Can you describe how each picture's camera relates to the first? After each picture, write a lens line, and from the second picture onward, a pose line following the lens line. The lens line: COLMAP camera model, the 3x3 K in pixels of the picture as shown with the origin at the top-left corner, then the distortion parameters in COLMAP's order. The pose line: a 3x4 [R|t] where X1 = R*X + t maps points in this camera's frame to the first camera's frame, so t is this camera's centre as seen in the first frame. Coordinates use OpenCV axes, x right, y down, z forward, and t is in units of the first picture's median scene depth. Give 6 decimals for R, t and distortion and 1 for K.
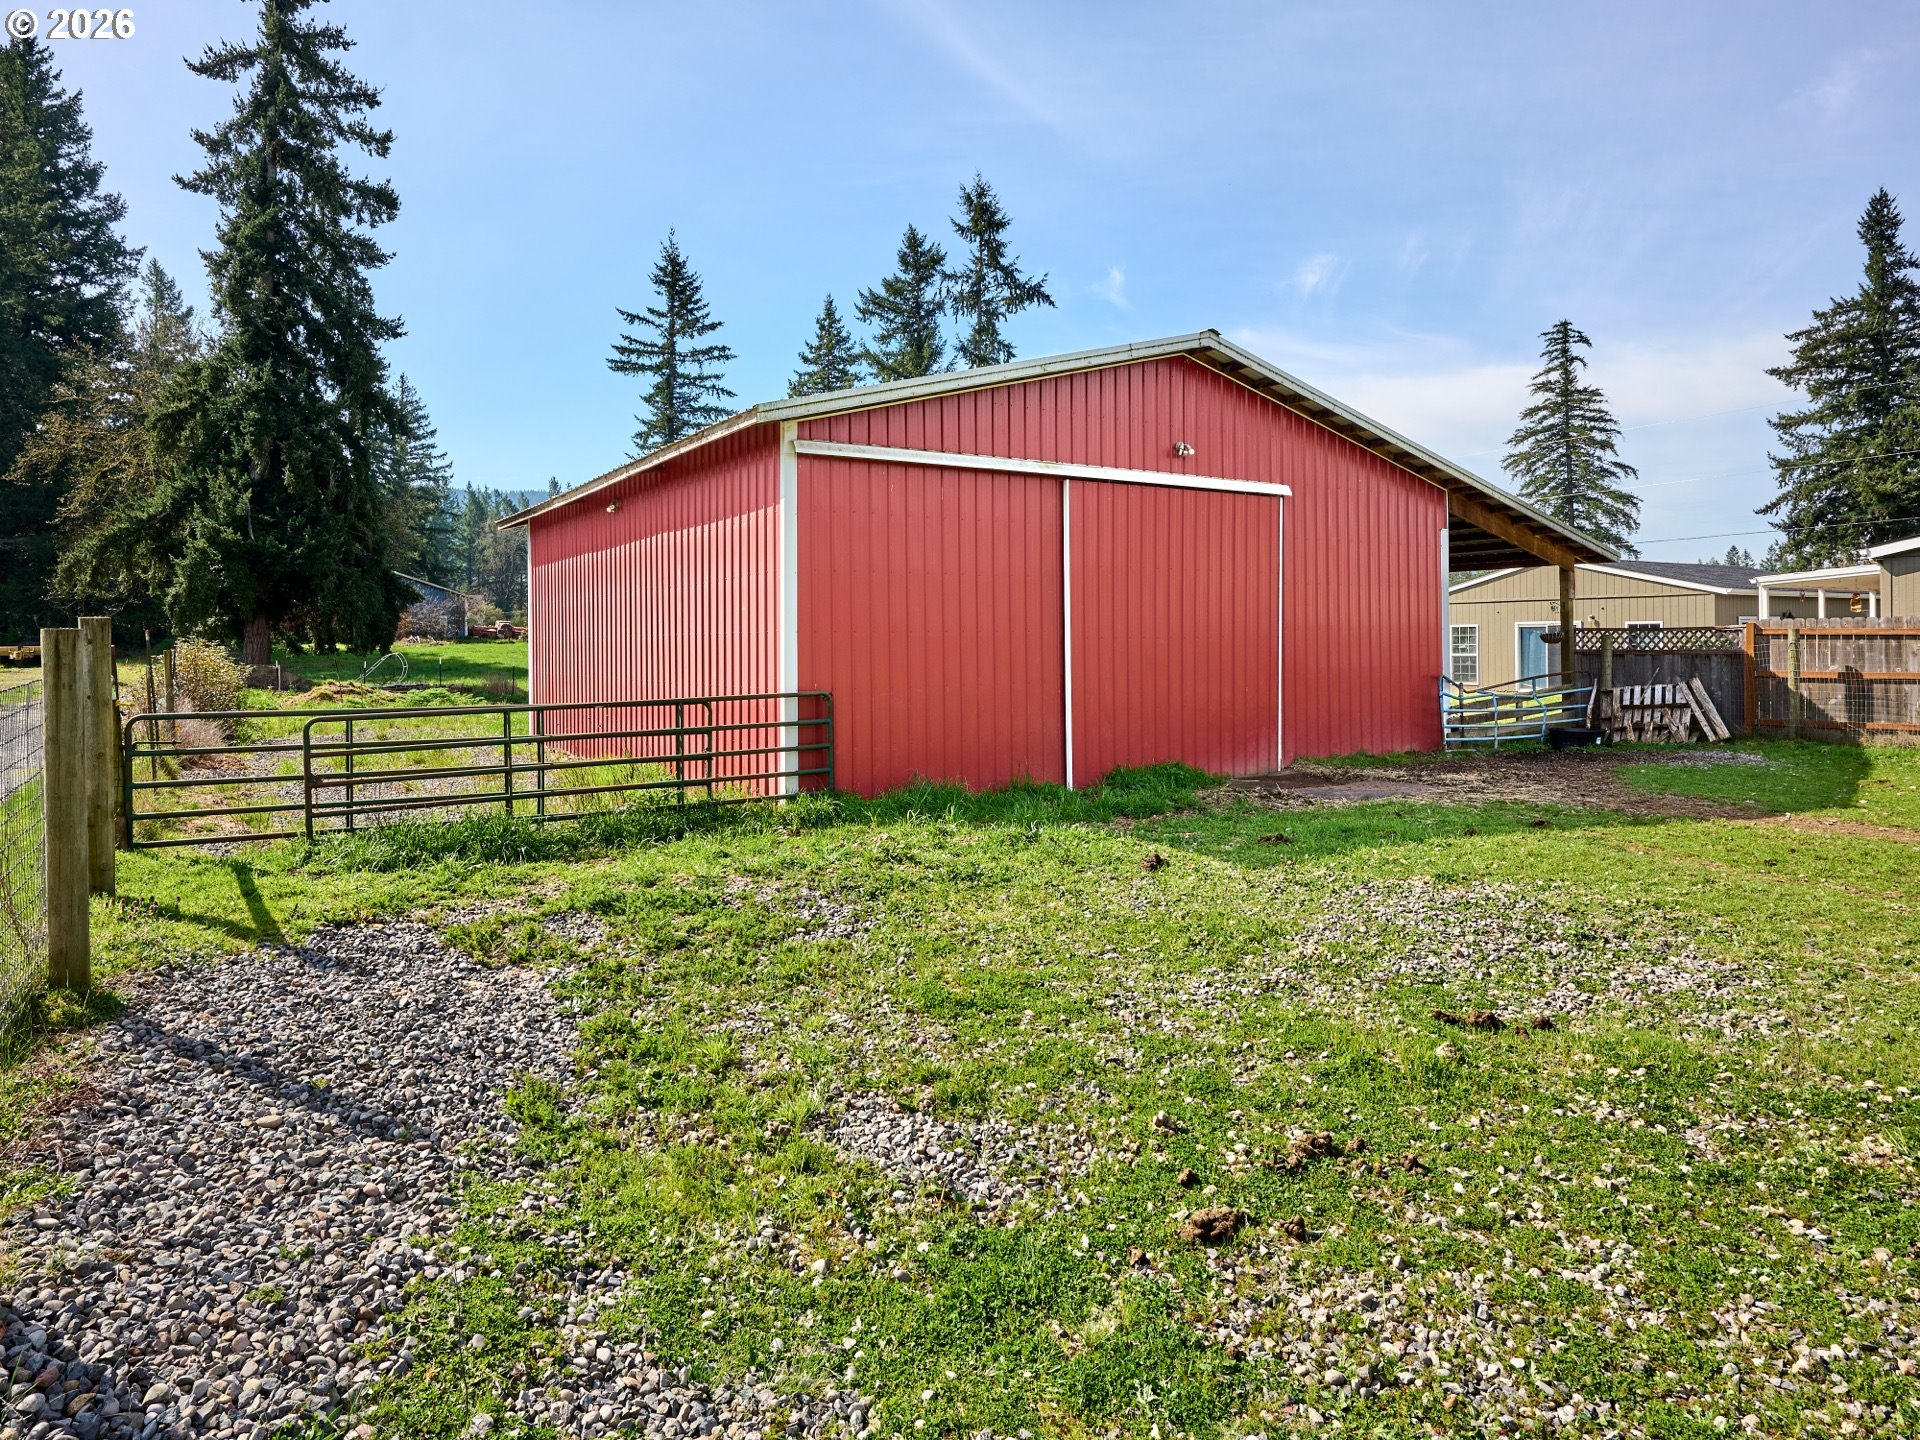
lens RADIAL K [[1228.7, 0, 960.8], [0, 1228.7, 645.8], [0, 0, 1]] dist [0.001834, -0.005385]
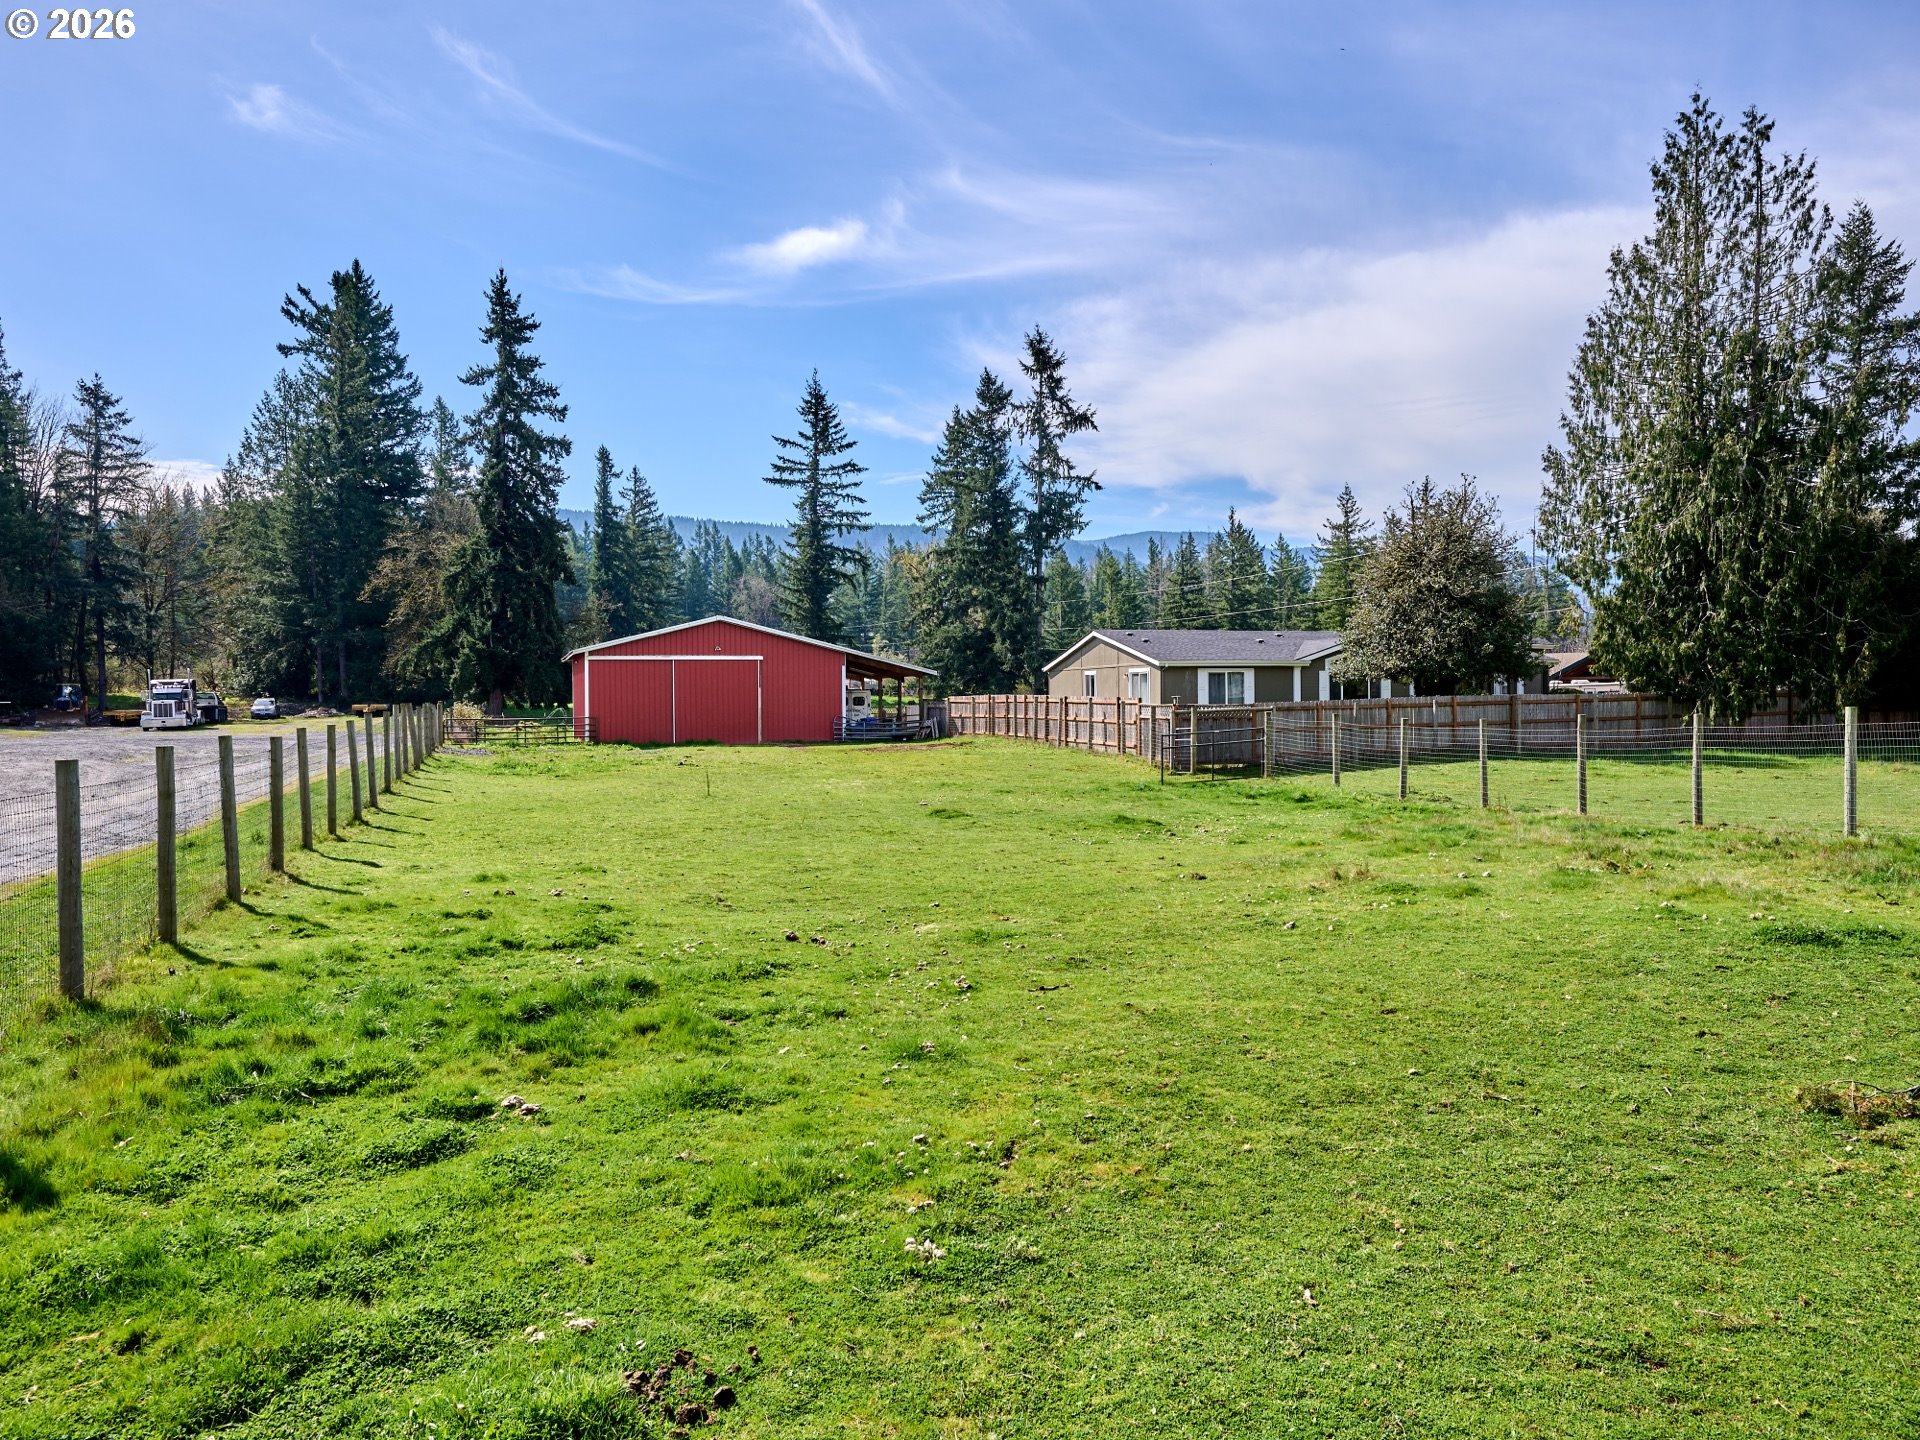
lens RADIAL K [[1357.8, 0, 960.0], [0, 1357.8, 720.0], [0, 0, 1]] dist [0.017679, -0.010627]
pose [[0.977000, 0.004205, -0.213197, 0.228595], [-0.001933, 0.999939, 0.010866, -0.000378], [0.213229, -0.010204, 0.976949, -0.354745]]
